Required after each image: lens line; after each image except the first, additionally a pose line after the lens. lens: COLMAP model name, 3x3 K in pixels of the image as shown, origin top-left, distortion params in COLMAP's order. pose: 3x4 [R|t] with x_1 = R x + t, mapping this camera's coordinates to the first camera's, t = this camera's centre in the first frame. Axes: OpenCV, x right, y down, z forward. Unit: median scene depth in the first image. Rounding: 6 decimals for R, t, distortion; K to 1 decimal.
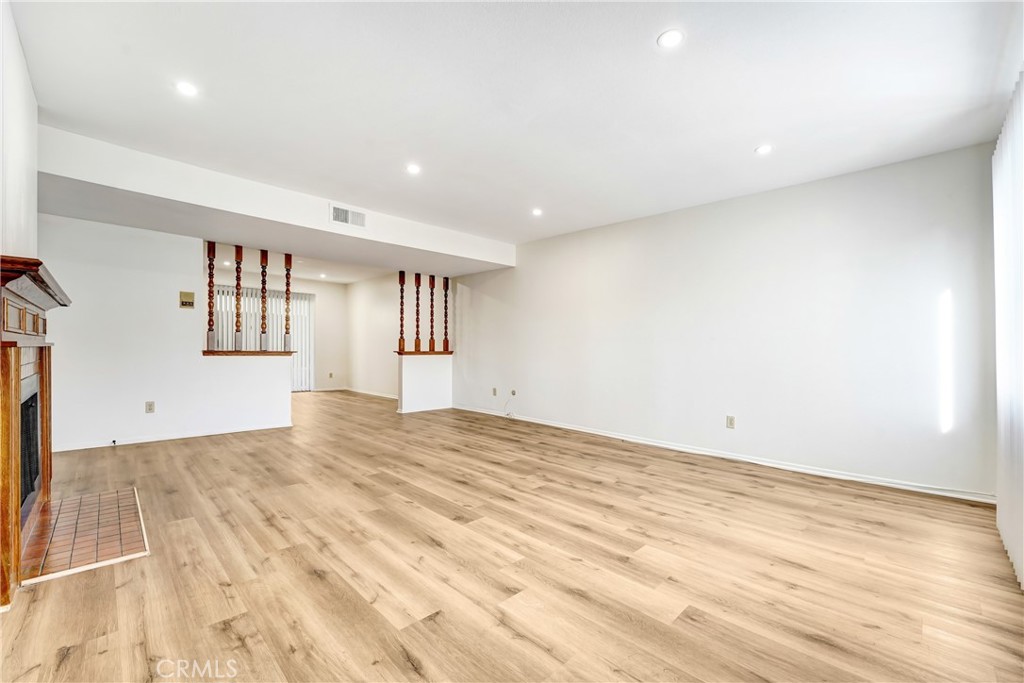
lens RADIAL K [[379.9, 0, 545.2], [0, 379.9, 343.5], [0, 0, 1]] dist [-0.014217, -0.000051]
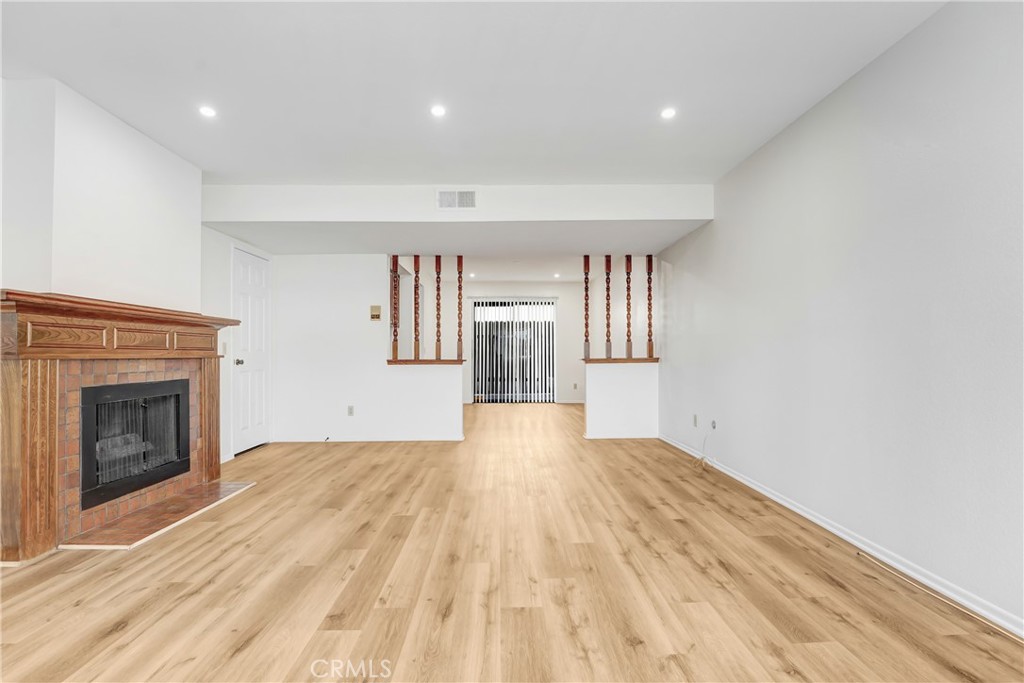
lens RADIAL K [[468.1, 0, 513.8], [0, 468.1, 348.1], [0, 0, 1]] dist [-0.025225, 0.000299]
pose [[0.725835, -0.024638, -0.687427, 0.408926], [0.025030, 0.999643, -0.009399, 0.010812], [0.687413, -0.010384, 0.726192, 0.475327]]
